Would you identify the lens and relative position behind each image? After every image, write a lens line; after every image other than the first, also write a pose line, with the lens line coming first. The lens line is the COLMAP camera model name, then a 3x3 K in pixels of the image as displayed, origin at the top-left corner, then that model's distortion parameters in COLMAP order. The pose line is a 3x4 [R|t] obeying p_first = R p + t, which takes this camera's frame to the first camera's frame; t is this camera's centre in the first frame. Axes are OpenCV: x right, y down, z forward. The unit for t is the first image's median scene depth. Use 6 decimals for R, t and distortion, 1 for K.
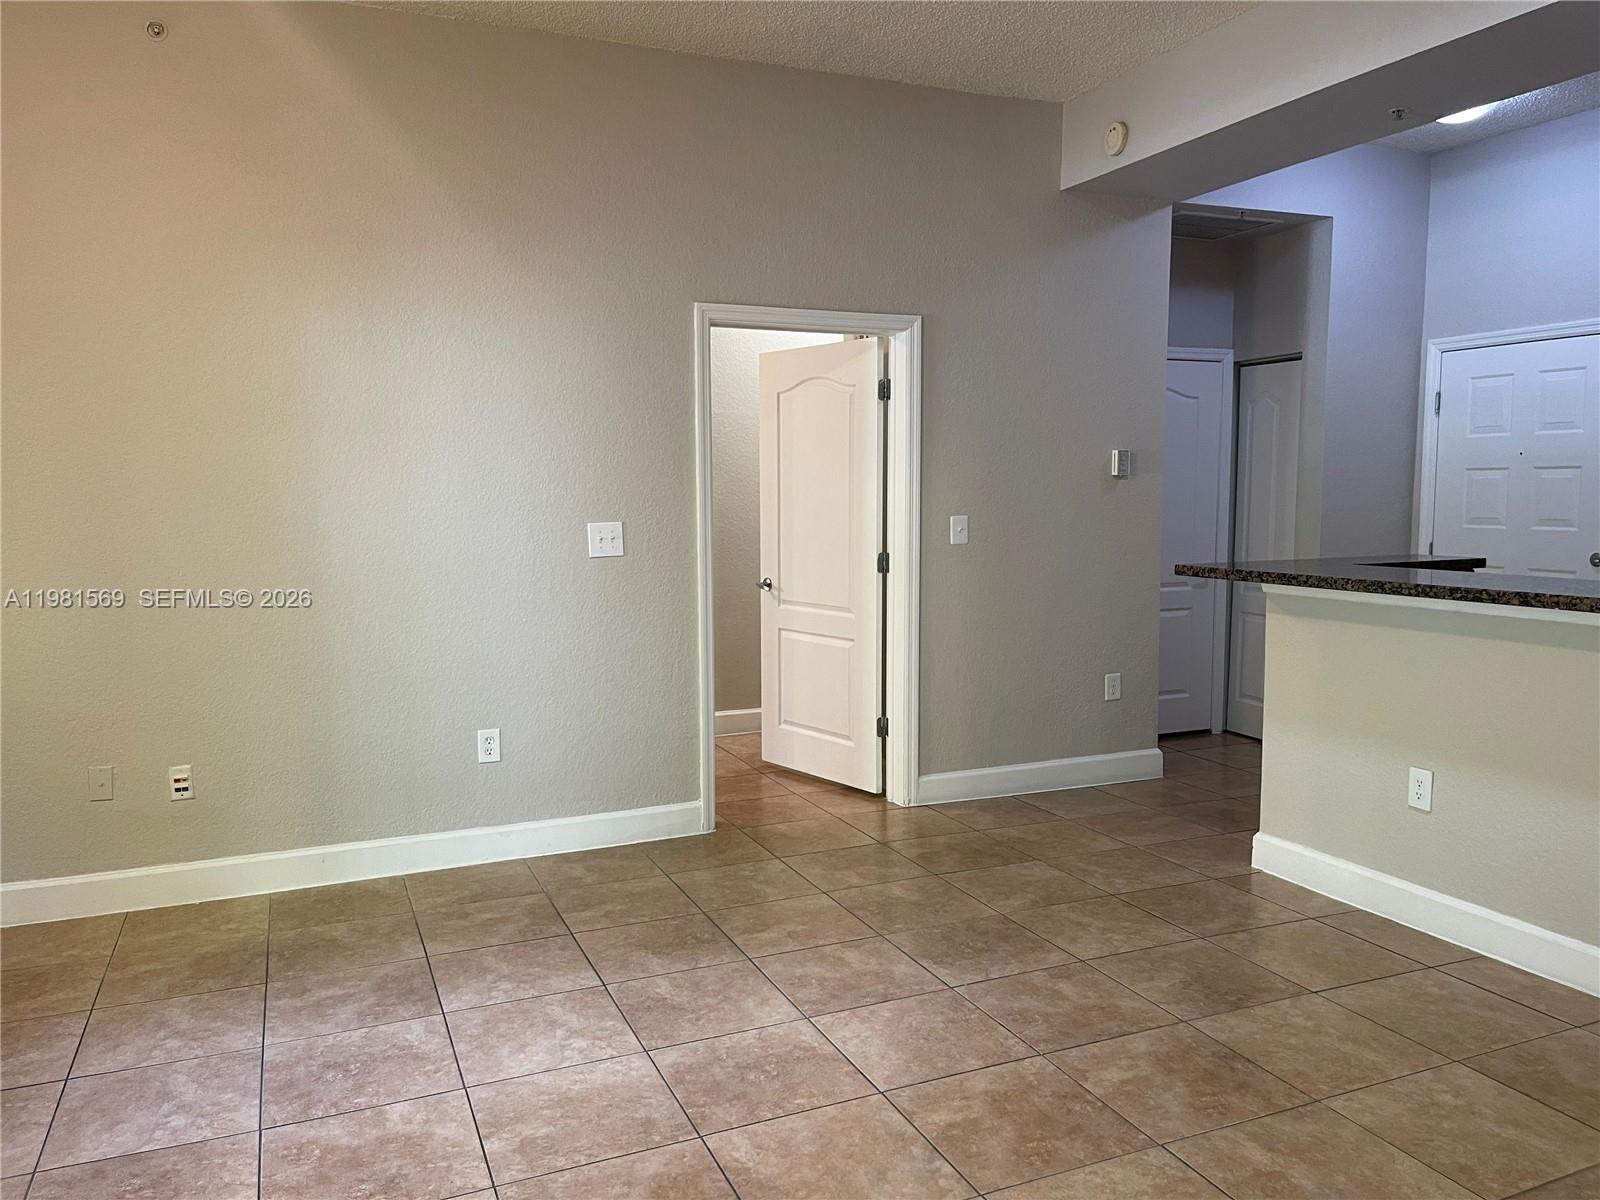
lens RADIAL K [[1211.1, 0, 803.8], [0, 1211.1, 597.2], [0, 0, 1]] dist [0.054894, -0.049212]
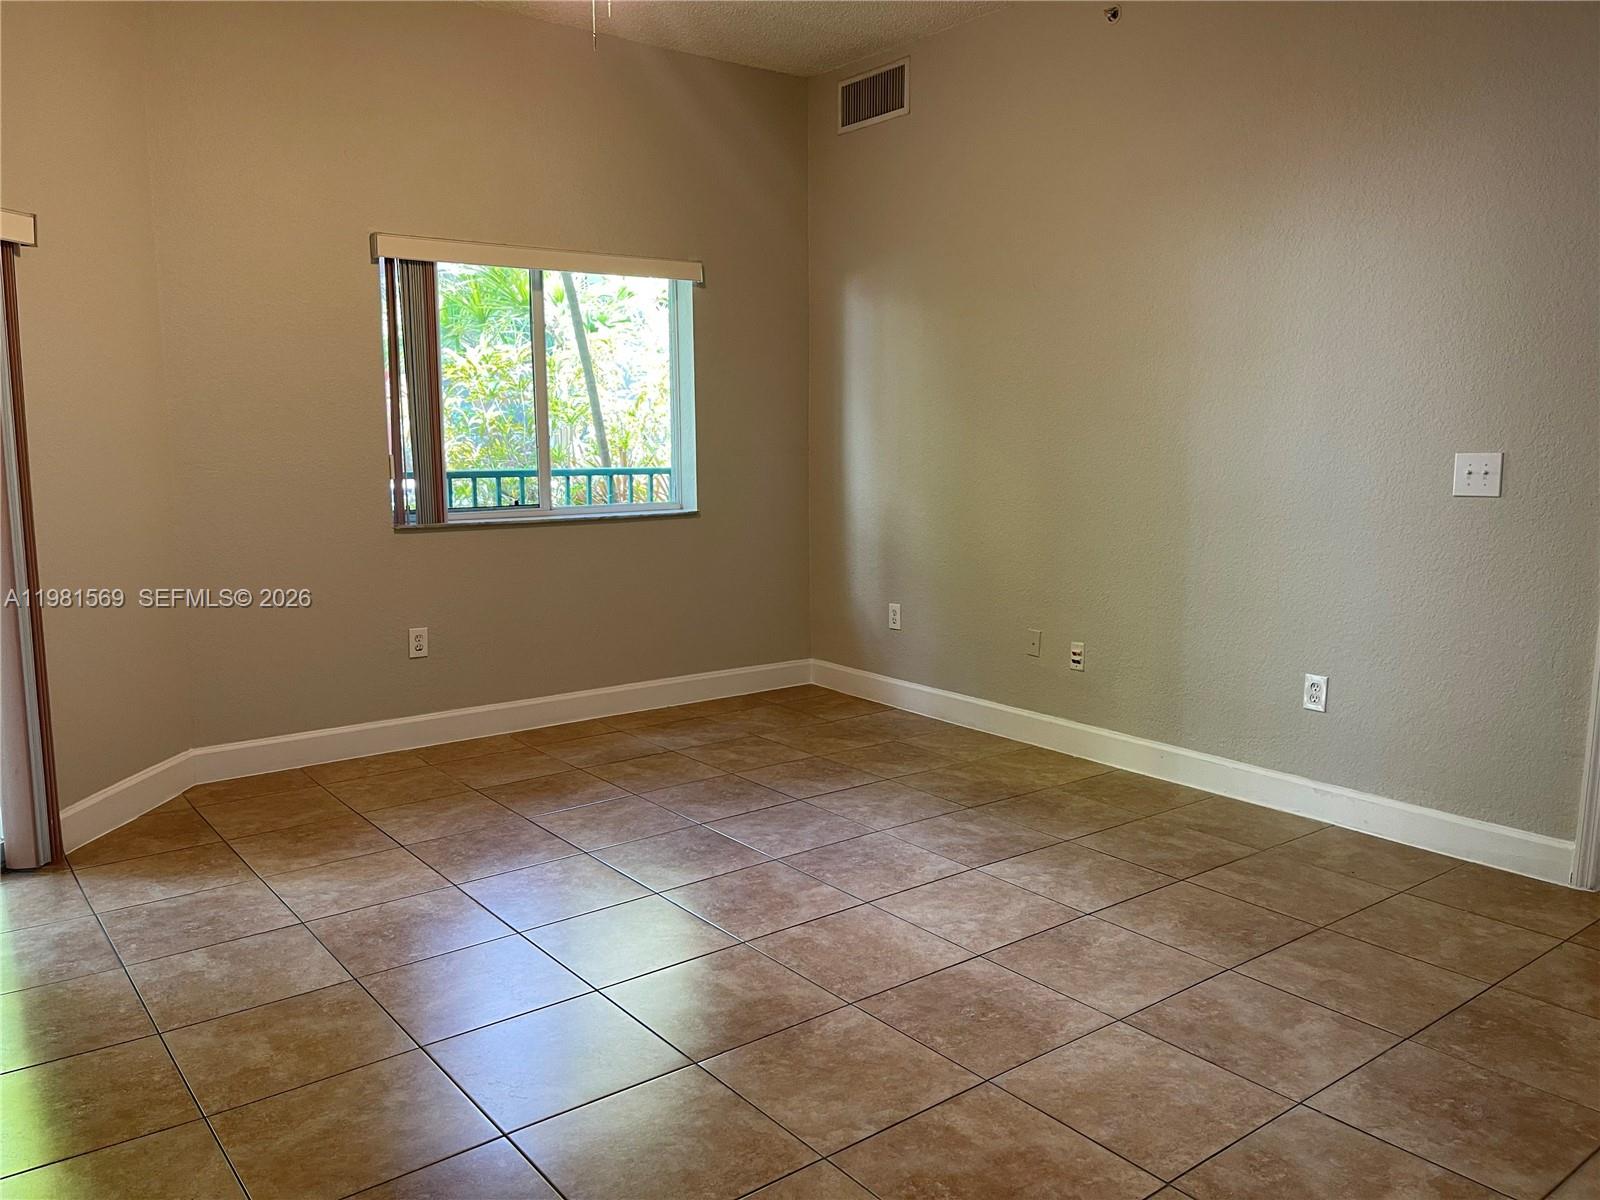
lens RADIAL K [[1211.1, 0, 793.2], [0, 1211.1, 601.2], [0, 0, 1]] dist [0.054894, -0.049212]
pose [[0.253756, 0.147697, -0.955925, 0.698924], [-0.094933, 0.987305, 0.127345, -0.035474], [0.962598, 0.058434, 0.264556, 0.508035]]
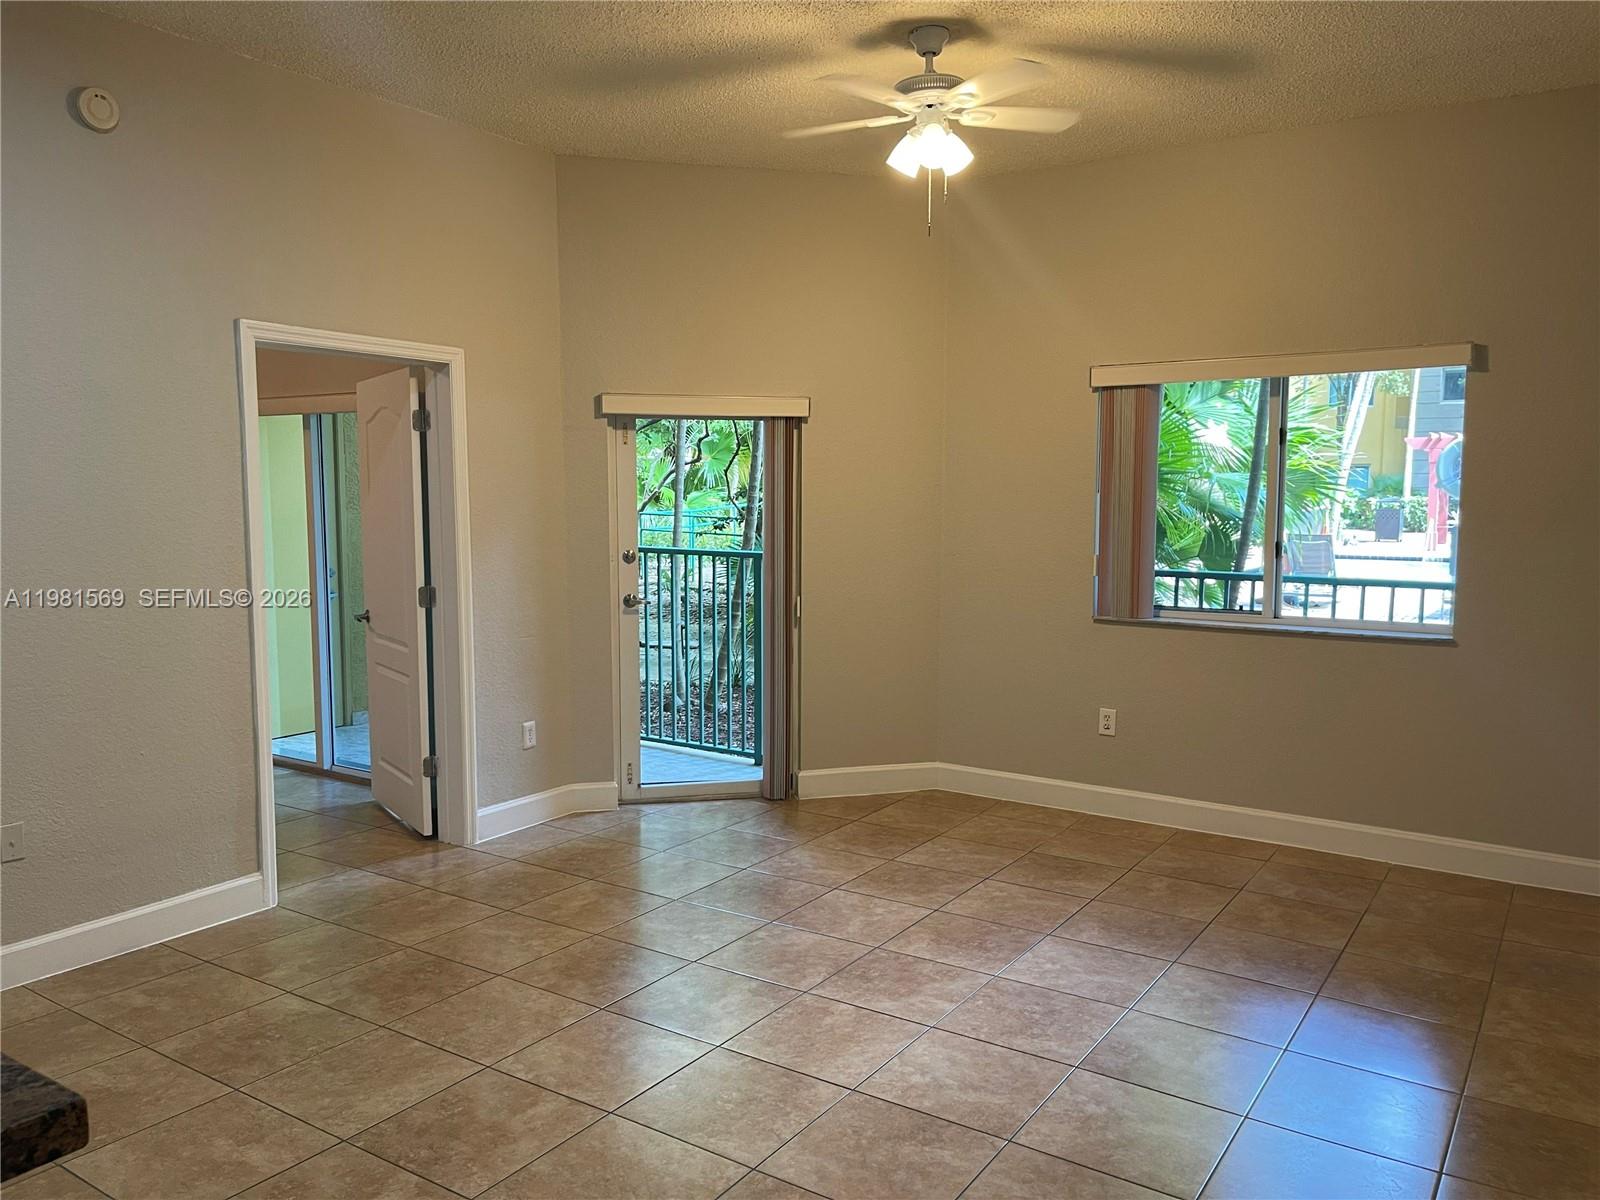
lens RADIAL K [[1211.1, 0, 810.0], [0, 1211.1, 596.3], [0, 0, 1]] dist [0.054894, -0.049212]
pose [[-0.831708, 0.058167, -0.552157, 0.405990], [-0.048950, 0.982942, 0.177281, -0.199742], [0.553051, 0.174474, -0.814674, 1.587970]]
